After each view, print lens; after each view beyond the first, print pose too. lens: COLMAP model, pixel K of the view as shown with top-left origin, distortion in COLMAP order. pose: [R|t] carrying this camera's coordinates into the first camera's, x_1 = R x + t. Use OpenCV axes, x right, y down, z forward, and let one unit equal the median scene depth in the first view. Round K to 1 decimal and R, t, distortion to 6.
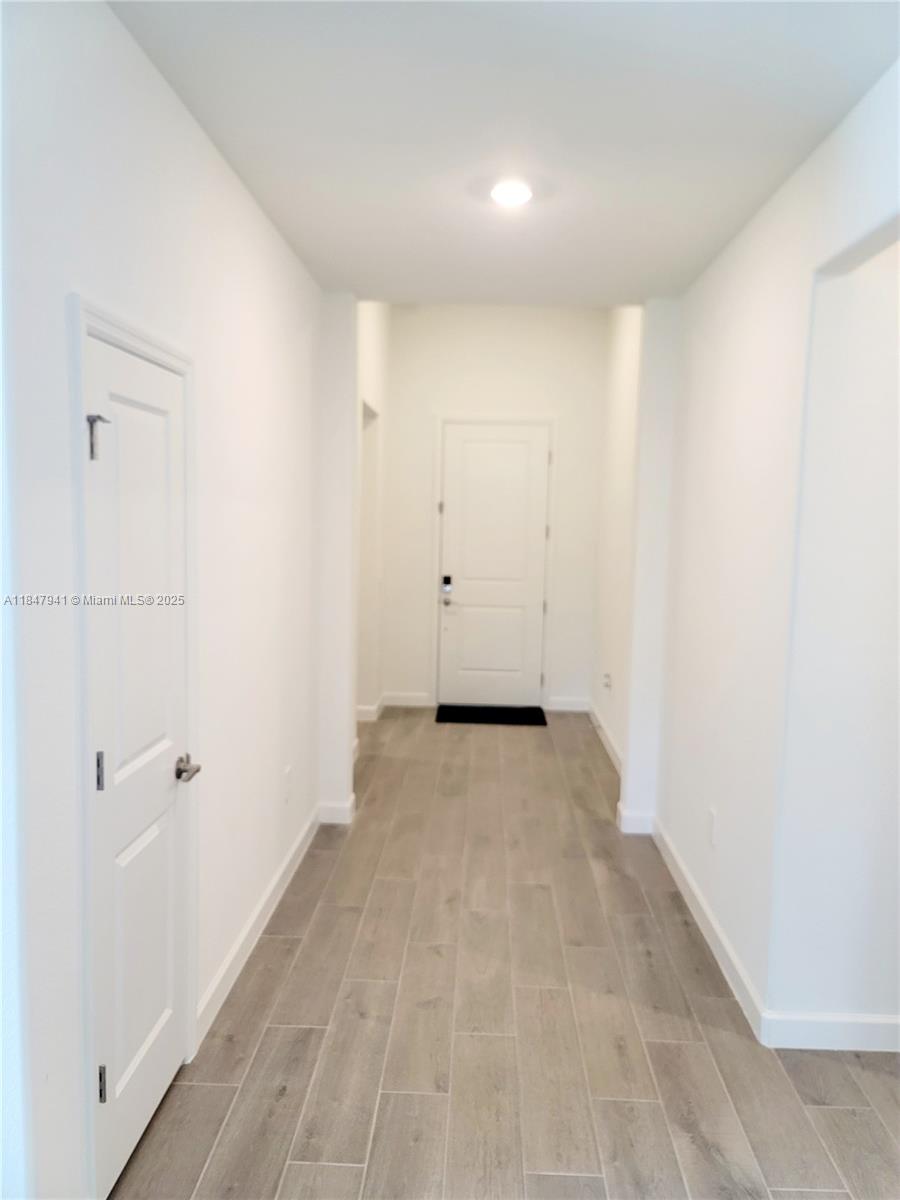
lens RADIAL K [[891.4, 0, 450.0], [0, 891.4, 600.0], [0, 0, 1]] dist [0.002917, -0.000214]
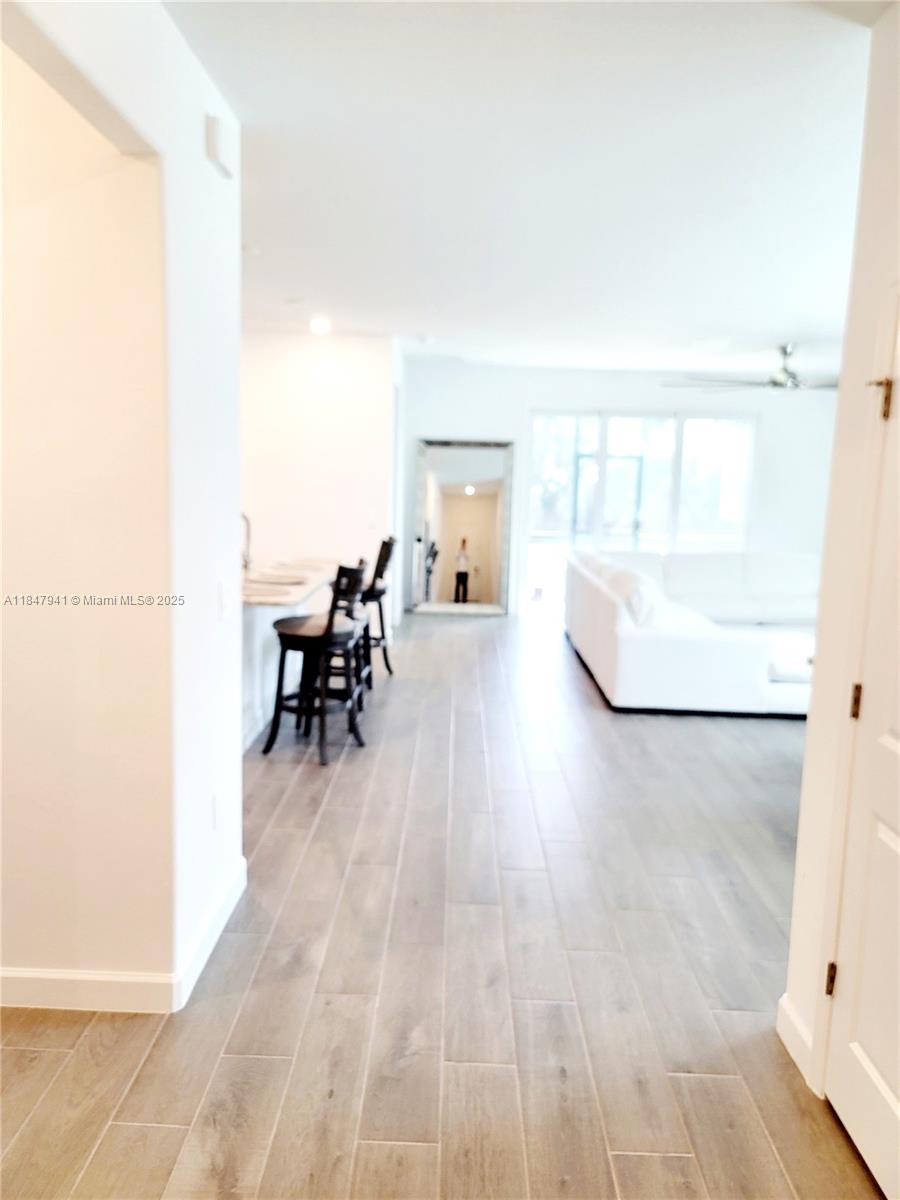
lens RADIAL K [[891.4, 0, 450.0], [0, 891.4, 600.0], [0, 0, 1]] dist [0.002917, -0.000214]
pose [[-0.998031, -0.050552, -0.037117, 0.131330], [-0.057887, 0.970263, 0.235030, -0.133789], [0.024132, 0.236715, -0.971279, 1.706006]]
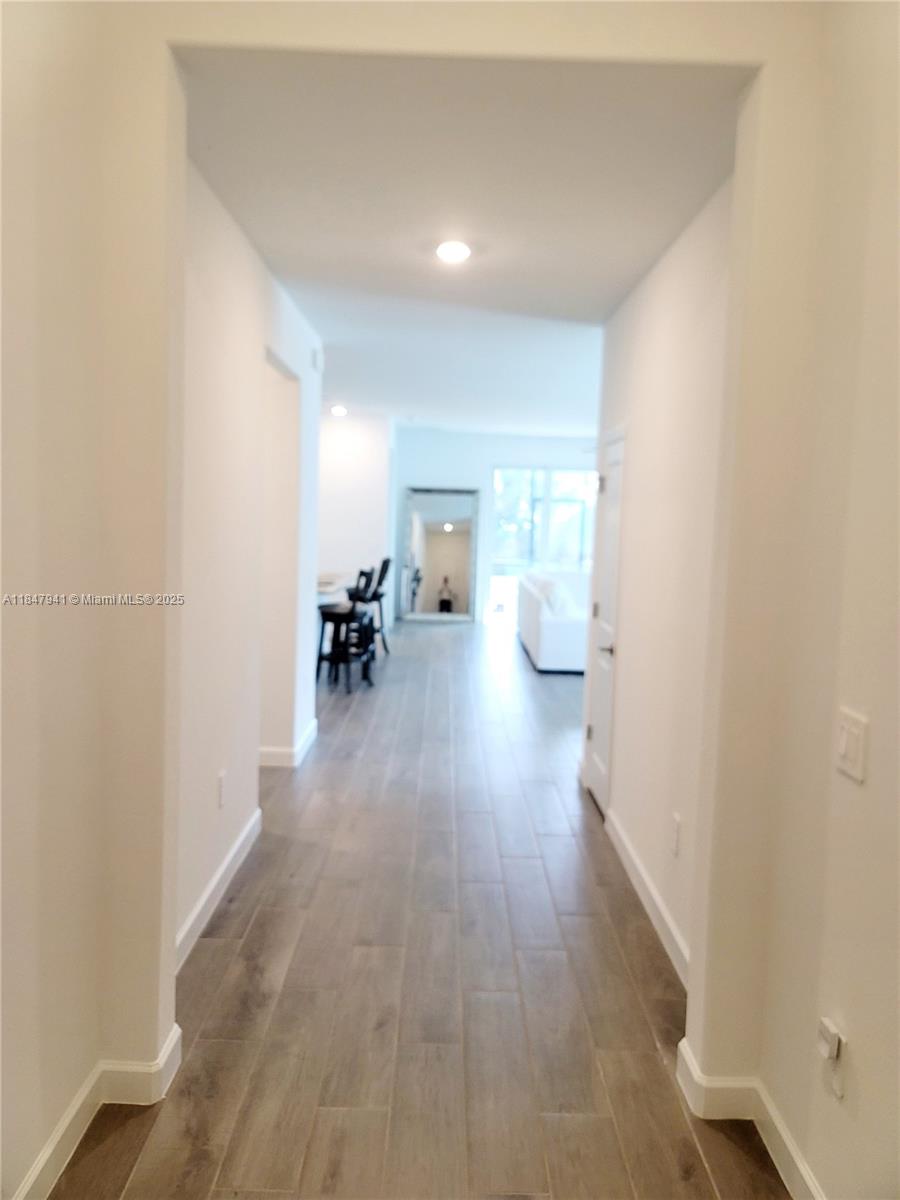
lens RADIAL K [[891.4, 0, 450.0], [0, 891.4, 600.0], [0, 0, 1]] dist [0.002917, -0.000214]
pose [[-0.997287, -0.052258, -0.051838, 0.142244], [-0.061269, 0.979650, 0.191134, -0.260747], [0.040794, 0.193791, -0.980194, 2.979801]]
